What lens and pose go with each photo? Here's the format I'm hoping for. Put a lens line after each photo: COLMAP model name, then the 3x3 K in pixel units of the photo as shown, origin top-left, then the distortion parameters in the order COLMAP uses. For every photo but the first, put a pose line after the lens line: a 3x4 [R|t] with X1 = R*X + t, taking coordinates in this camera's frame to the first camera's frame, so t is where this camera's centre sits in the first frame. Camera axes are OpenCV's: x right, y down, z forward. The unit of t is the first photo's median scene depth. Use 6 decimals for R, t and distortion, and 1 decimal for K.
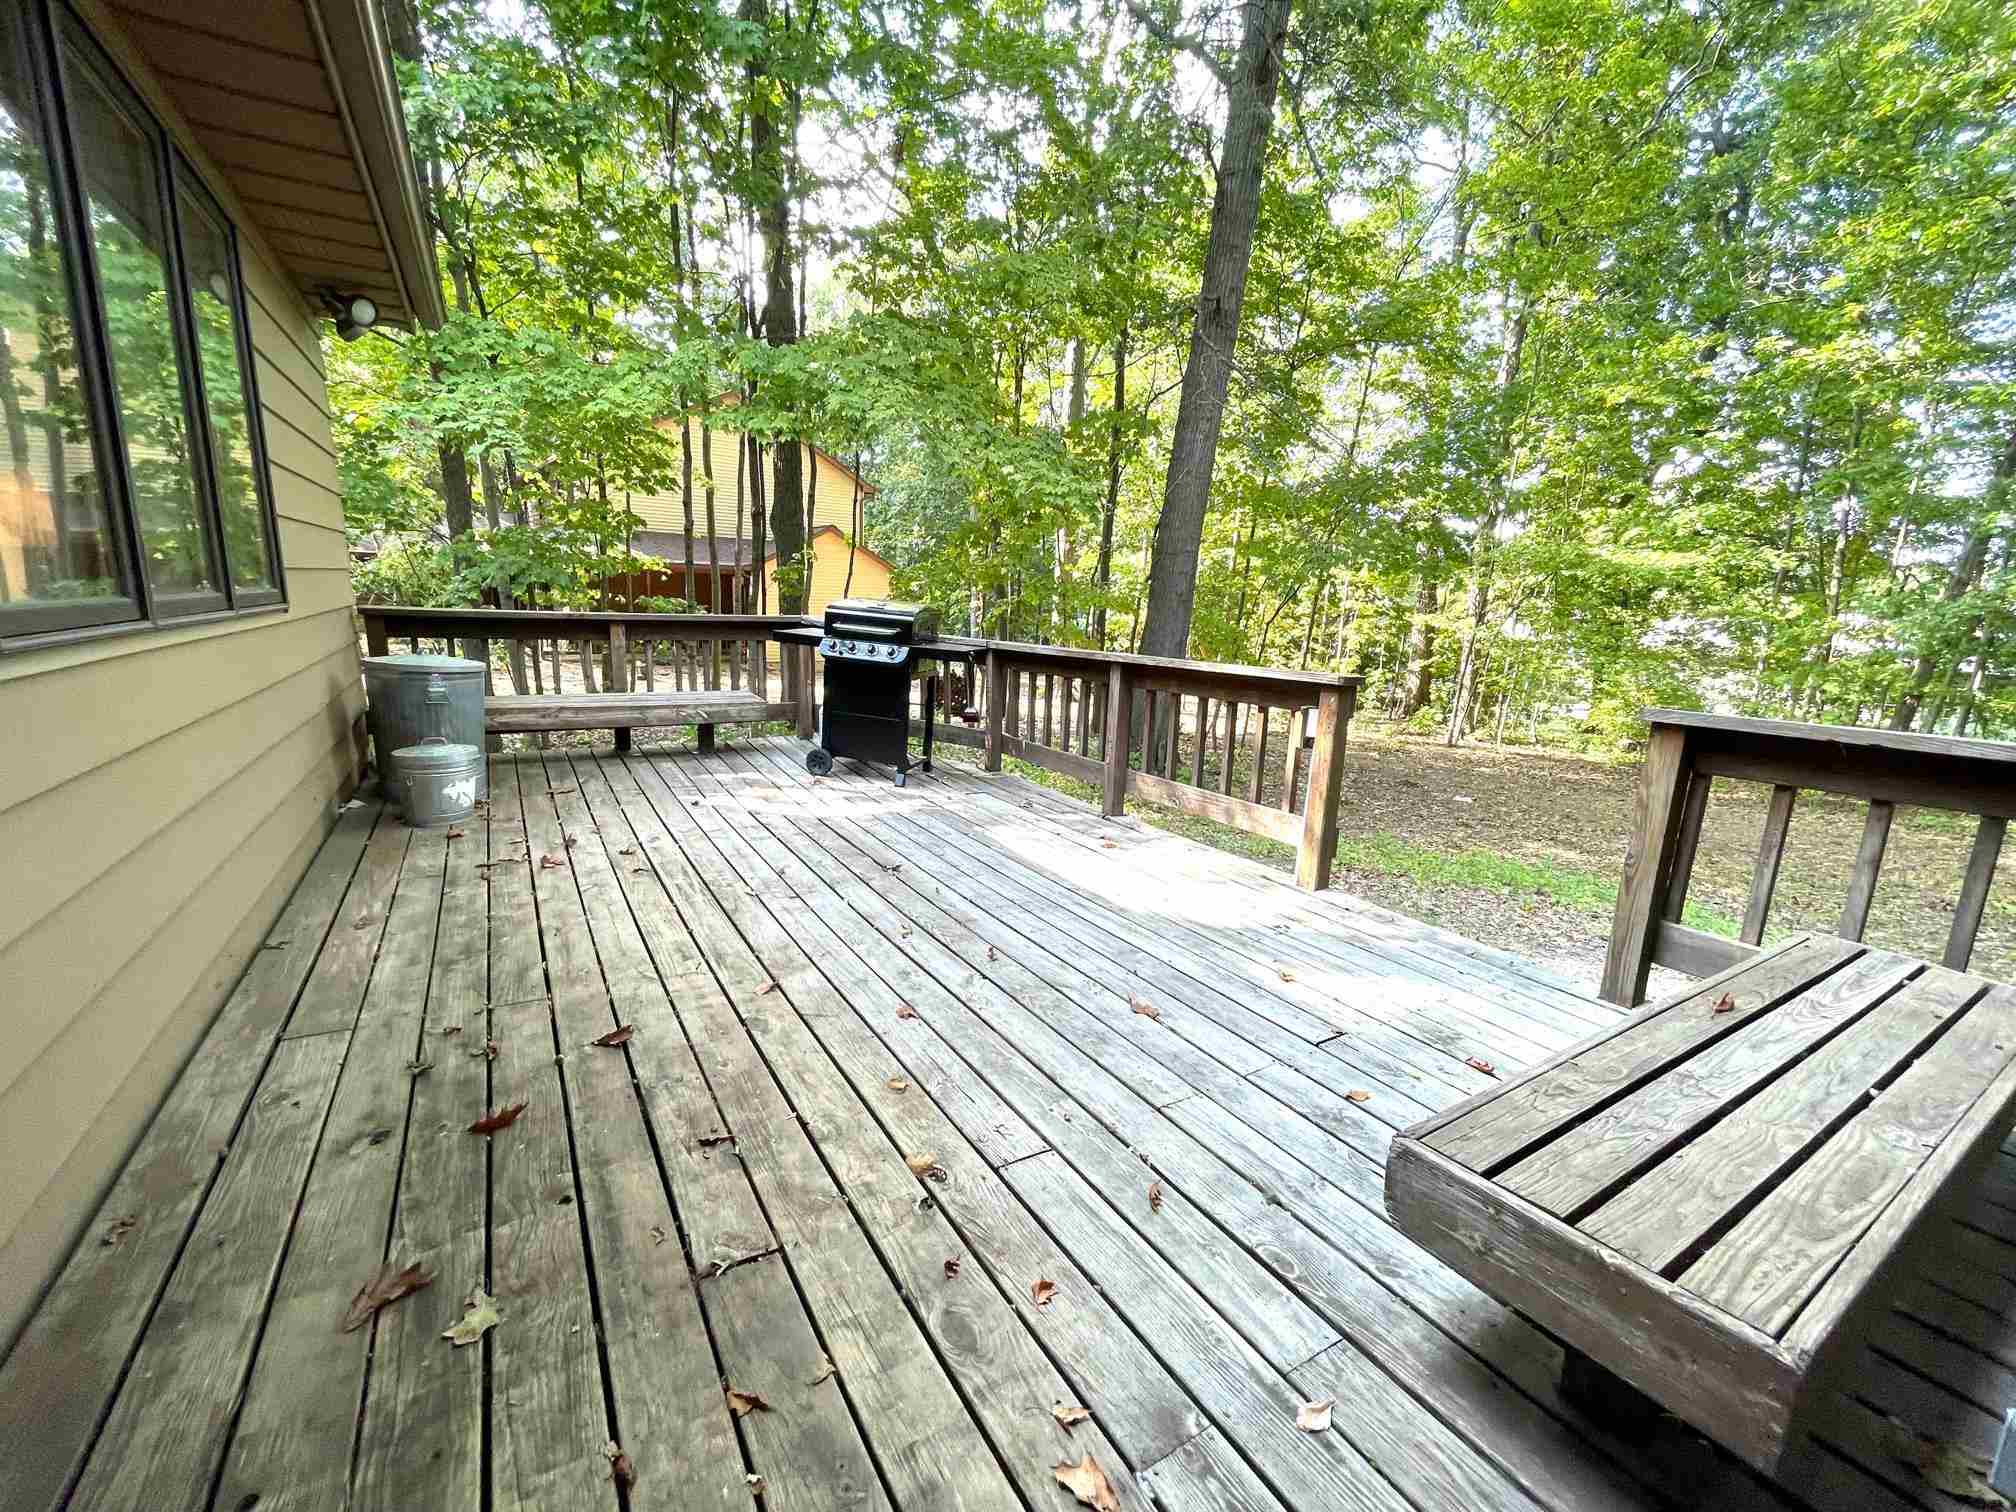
lens RADIAL K [[826.4, 0, 1006.0], [0, 826.4, 756.2], [0, 0, 1]] dist [0.001309, 0.000504]
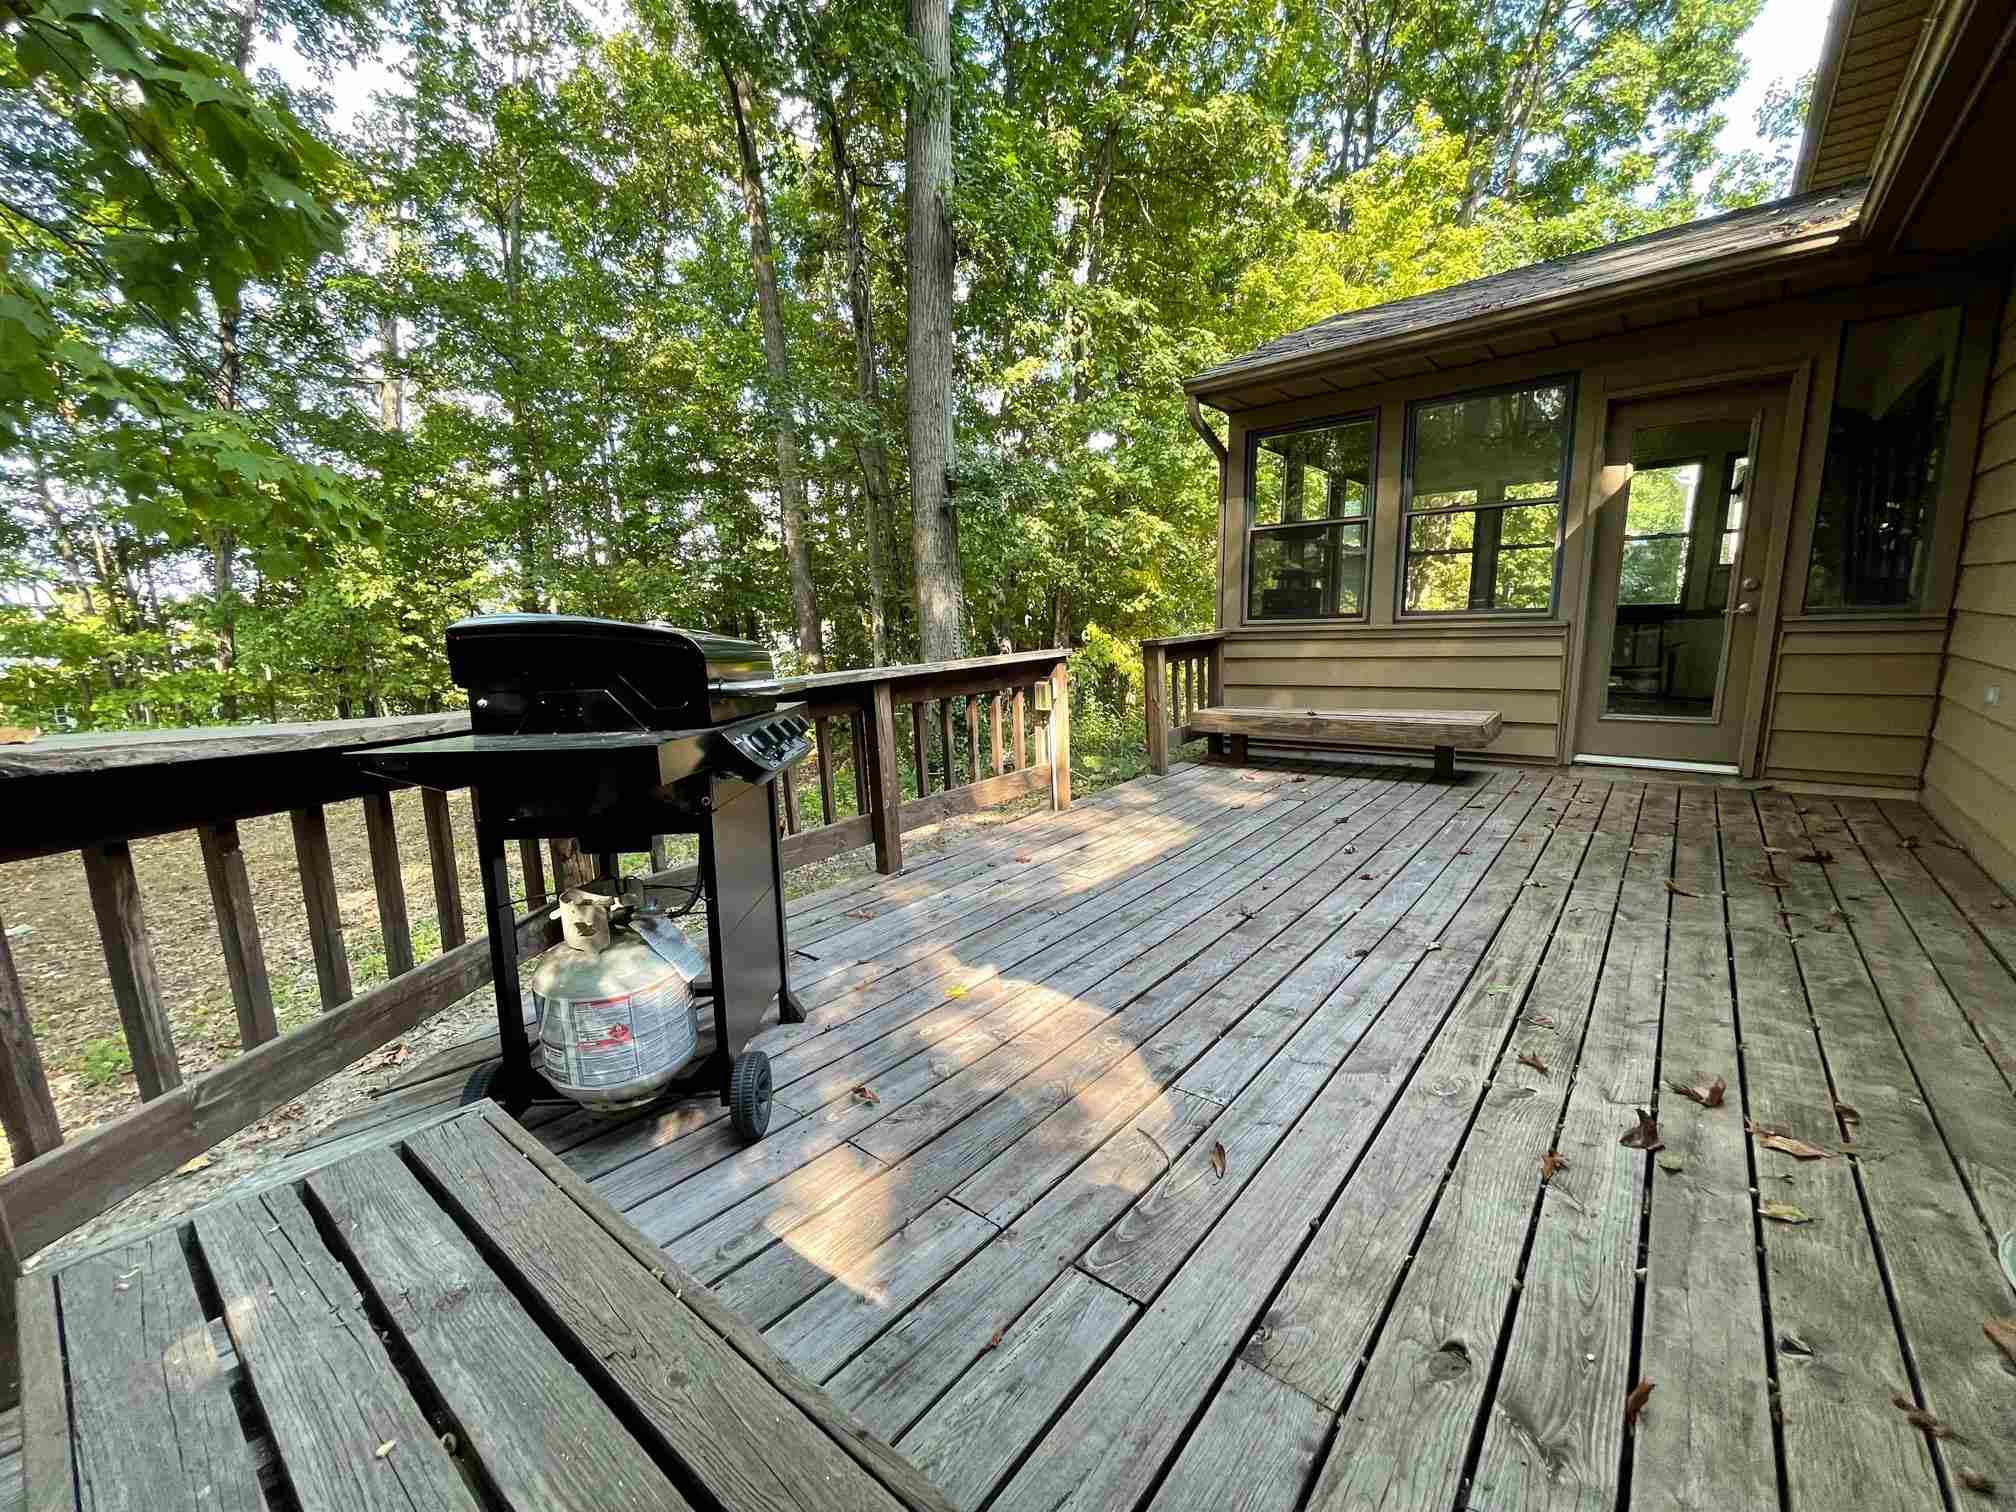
lens RADIAL K [[826.4, 0, 1008.8], [0, 826.4, 761.6], [0, 0, 1]] dist [0.001309, 0.000504]
pose [[-0.331148, -0.187163, 0.924830, -0.974715], [0.204685, 0.942544, 0.264038, -0.338133], [-0.921111, 0.276734, -0.273812, 1.706566]]
